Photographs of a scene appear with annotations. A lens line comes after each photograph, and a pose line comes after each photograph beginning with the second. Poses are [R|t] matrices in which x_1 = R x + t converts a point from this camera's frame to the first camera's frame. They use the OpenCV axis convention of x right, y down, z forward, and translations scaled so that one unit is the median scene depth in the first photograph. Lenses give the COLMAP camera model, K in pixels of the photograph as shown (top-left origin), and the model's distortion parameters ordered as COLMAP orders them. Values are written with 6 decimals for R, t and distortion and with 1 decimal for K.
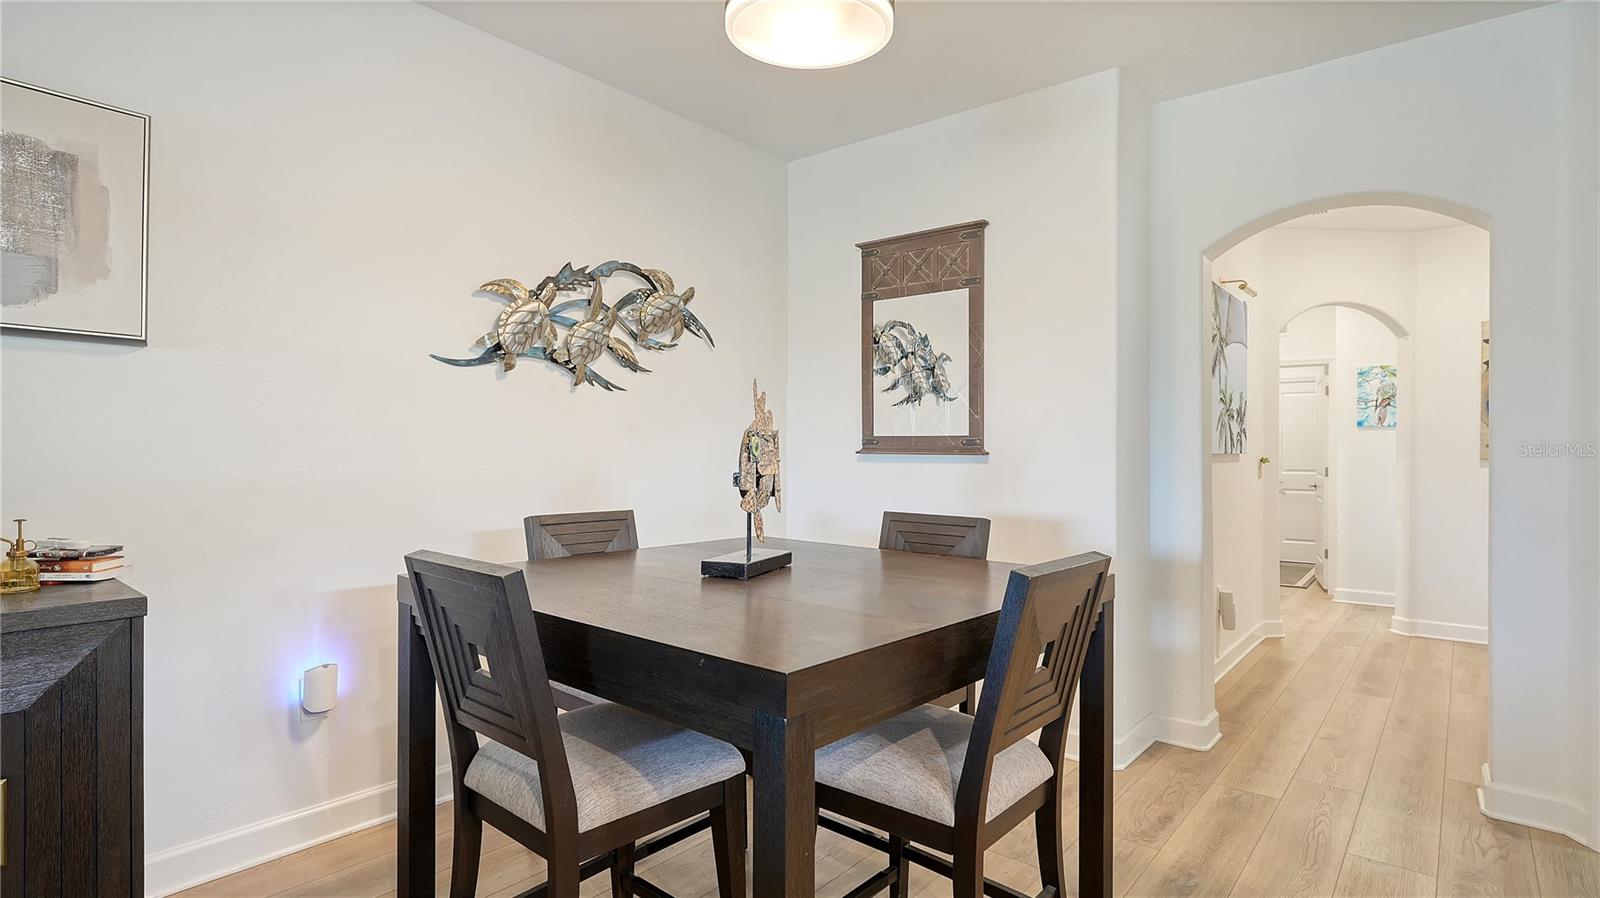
lens RADIAL K [[783.4, 0, 805.2], [0, 783.4, 451.3], [0, 0, 1]] dist [-0.001413, -0.000159]
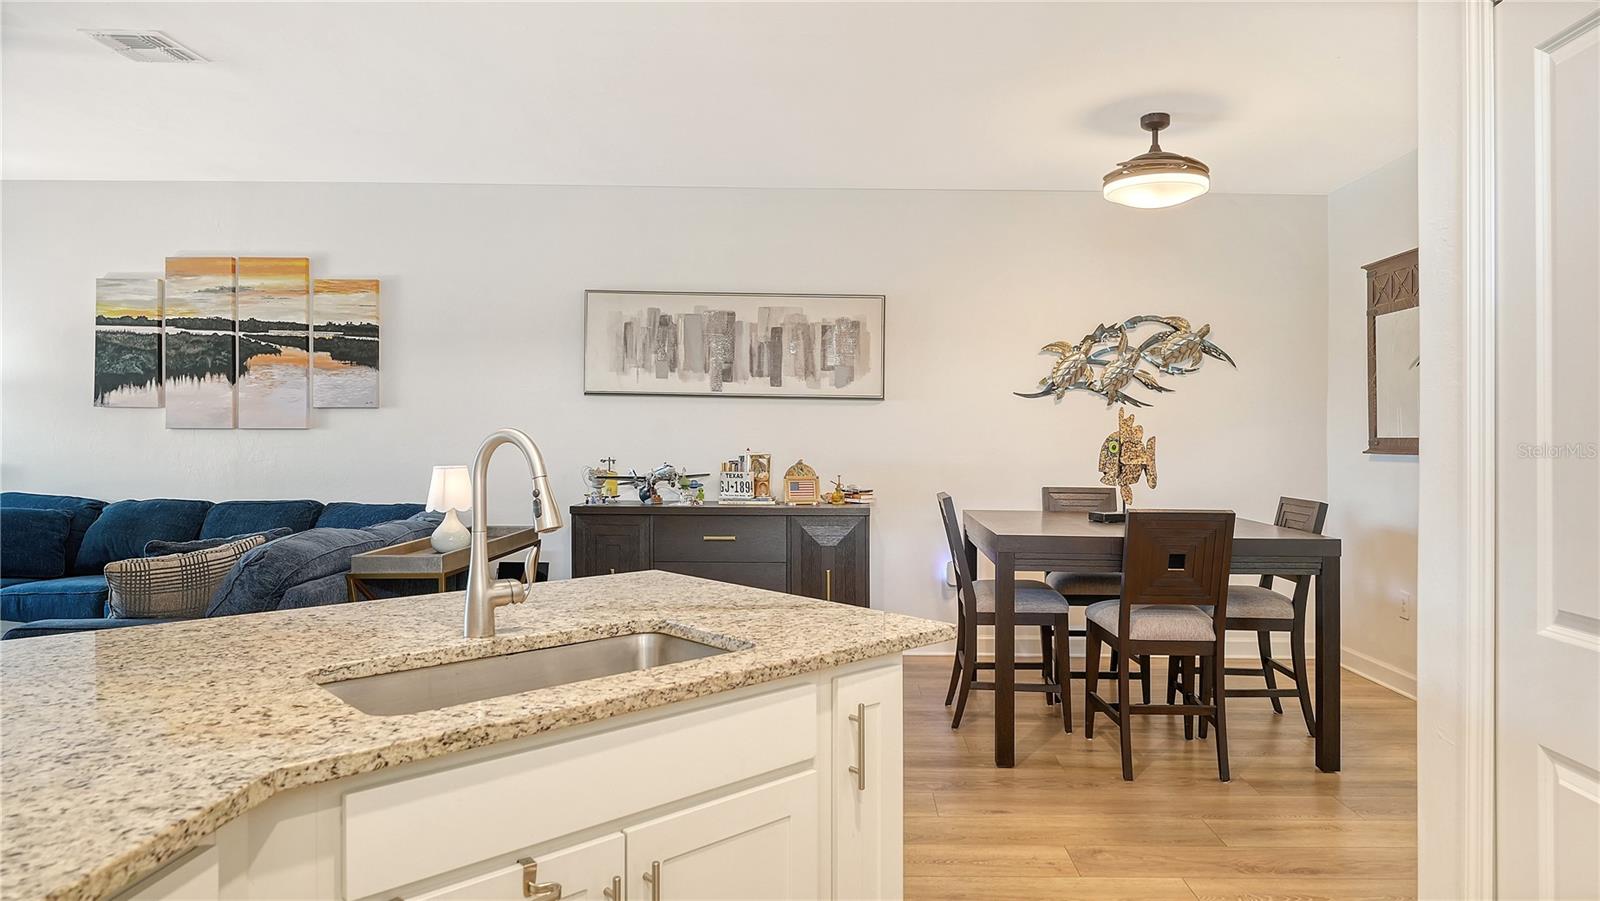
lens RADIAL K [[974.0, 0, 863.7], [0, 974.0, 455.4], [0, 0, 1]] dist [-0.007958, -0.003215]
pose [[0.641064, 0.010926, -0.767410, 0.801477], [-0.005354, 0.999938, 0.009764, -0.004140], [0.767469, -0.002150, 0.641083, -0.521565]]
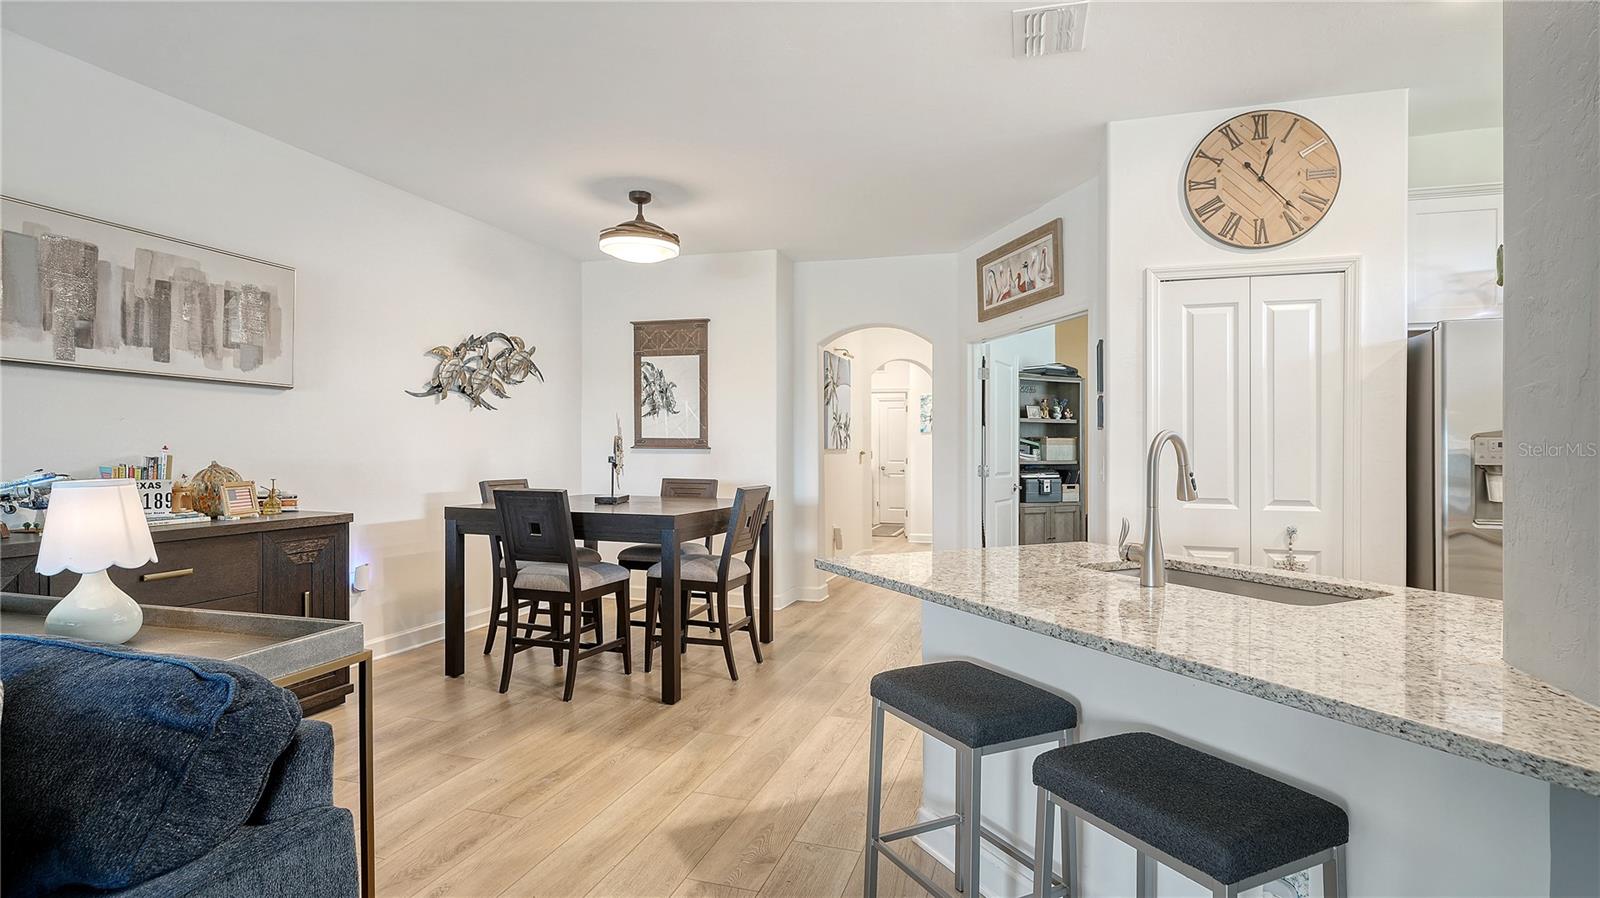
lens RADIAL K [[784.9, 0, 801.0], [0, 784.9, 454.3], [0, 0, 1]] dist [-0.015027, 0.000236]
pose [[0.922191, -0.002196, 0.386729, -0.288279], [-0.000883, 0.999969, 0.007785, 0.002572], [-0.386734, -0.007521, 0.922161, -0.789629]]
